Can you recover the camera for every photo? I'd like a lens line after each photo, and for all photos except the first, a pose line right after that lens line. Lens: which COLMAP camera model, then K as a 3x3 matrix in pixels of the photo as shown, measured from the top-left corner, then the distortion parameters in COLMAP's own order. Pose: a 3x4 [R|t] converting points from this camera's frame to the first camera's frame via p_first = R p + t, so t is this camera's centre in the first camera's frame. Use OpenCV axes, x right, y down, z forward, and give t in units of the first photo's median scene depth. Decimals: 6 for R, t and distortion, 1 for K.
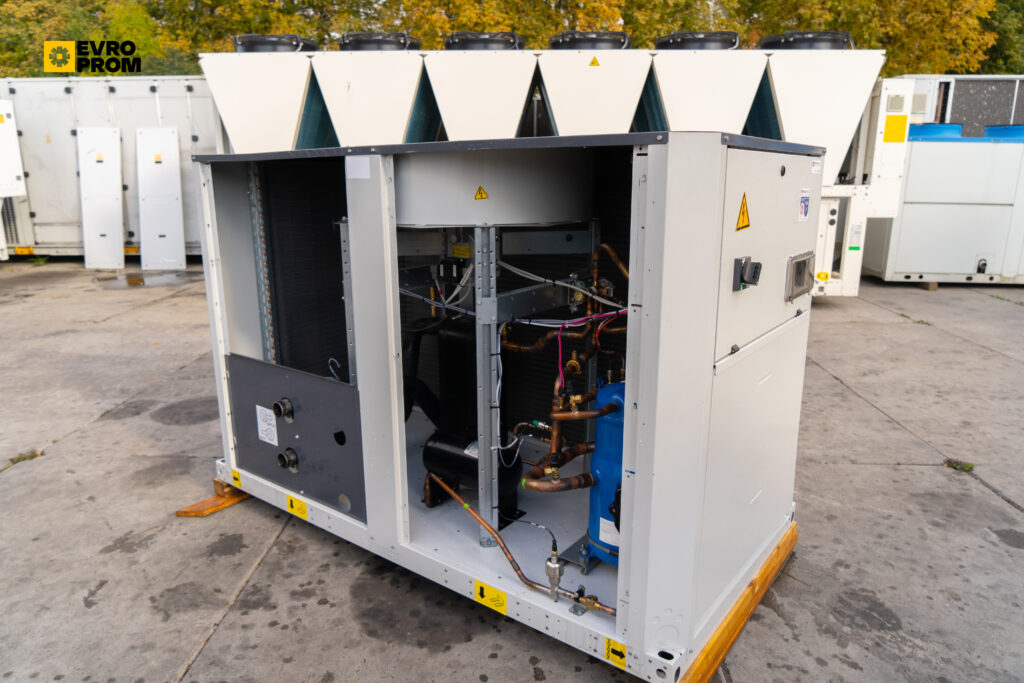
lens RADIAL K [[685.9, 0, 512.5], [0, 685.9, 337.6], [0, 0, 1]] dist [-0.019161, 0.002964]
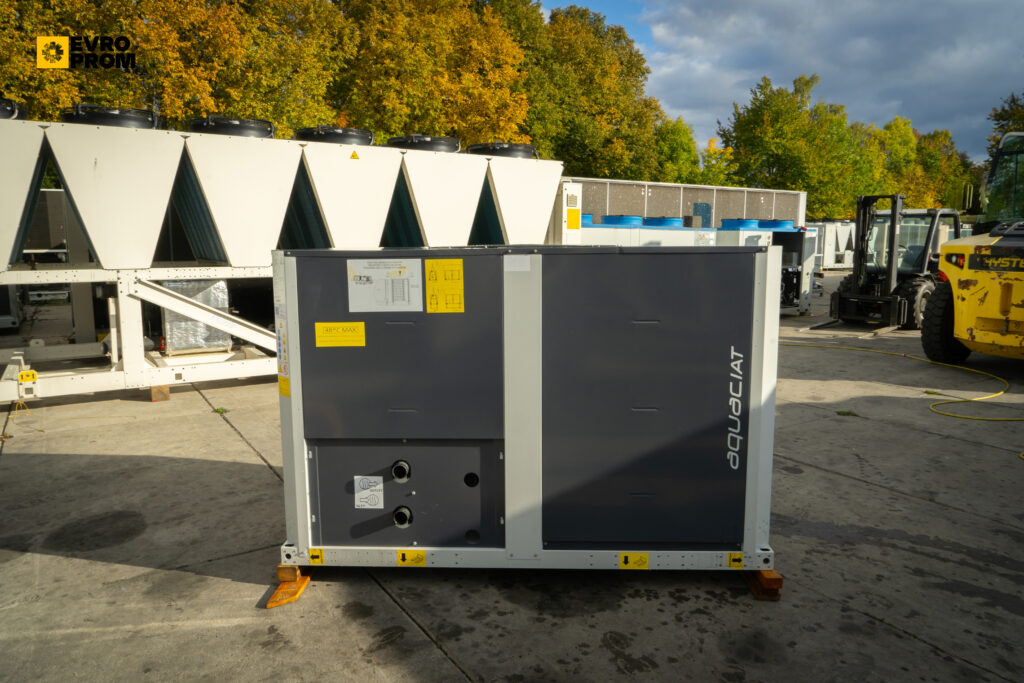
lens RADIAL K [[699.0, 0, 514.3], [0, 699.0, 342.1], [0, 0, 1]] dist [-0.023614, 0.004917]
pose [[0.821274, -0.080088, 0.564885, -0.314740], [0.135253, 0.989205, -0.056395, -0.006311], [-0.554270, 0.122718, 0.823241, -0.032062]]
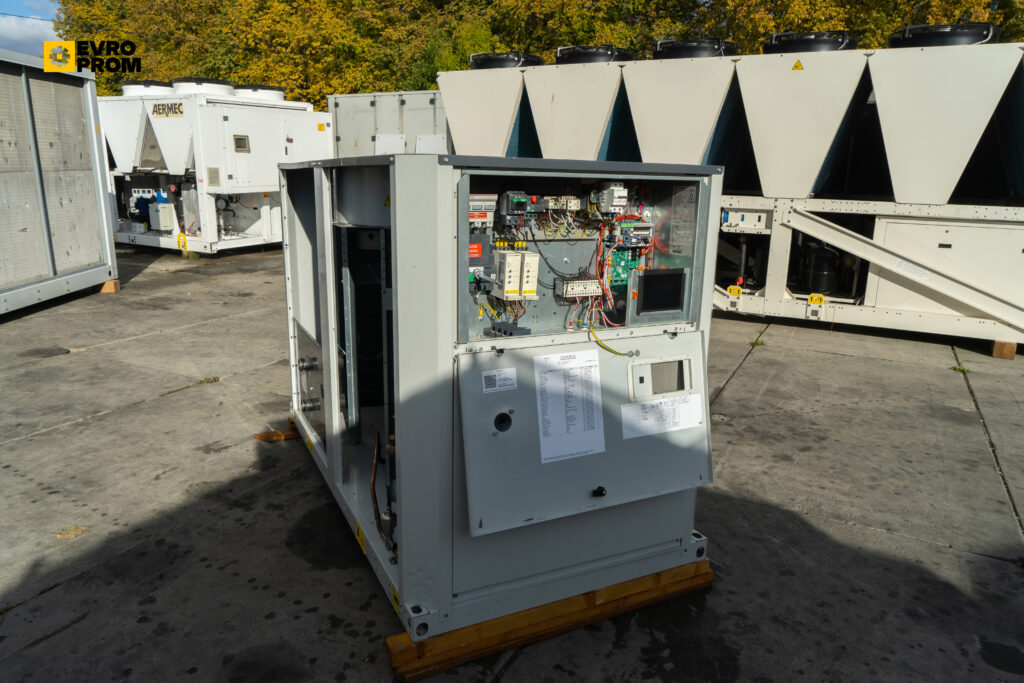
lens RADIAL K [[696.7, 0, 509.4], [0, 696.7, 341.3], [0, 0, 1]] dist [-0.016226, -0.000974]
pose [[0.893719, 0.126132, -0.430530, 0.211385], [-0.128290, 0.991443, 0.024150, -0.006770], [0.429892, 0.033650, 0.902253, 0.001763]]
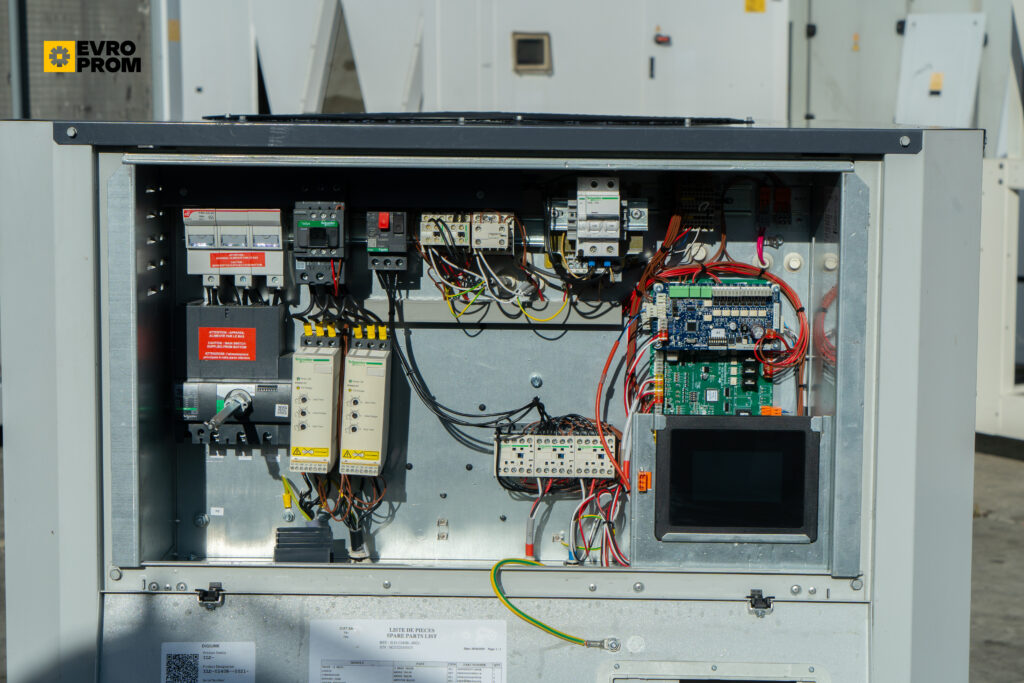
lens RADIAL K [[2055.9, 0, 512.0], [0, 2055.9, 341.5], [0, 0, 1]] dist [0.029424, 0.083075]
pose [[0.595780, 0.098395, -0.797097, 0.376905], [-0.195963, 0.980281, -0.025462, -0.036735], [0.778874, 0.171371, 0.603314, 0.084340]]
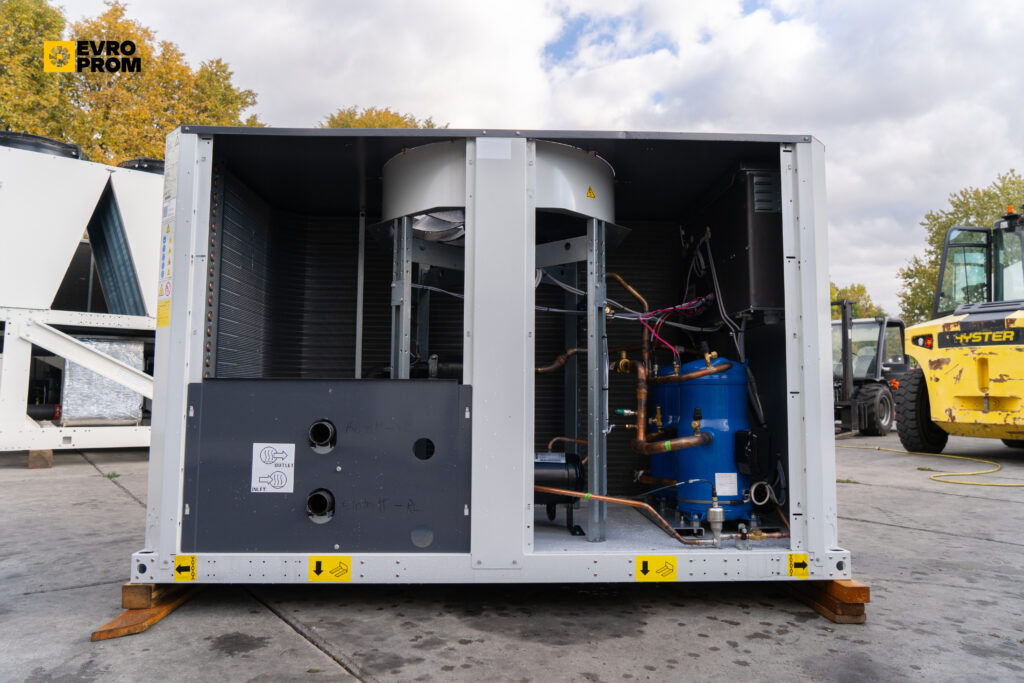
lens RADIAL K [[685.9, 0, 512.5], [0, 685.9, 337.6], [0, 0, 1]] dist [-0.019161, 0.002964]
pose [[0.776009, 0.061767, 0.627690, -0.256922], [0.137505, 0.954687, -0.263941, 0.091341], [-0.615551, 0.291131, 0.732352, 0.097709]]
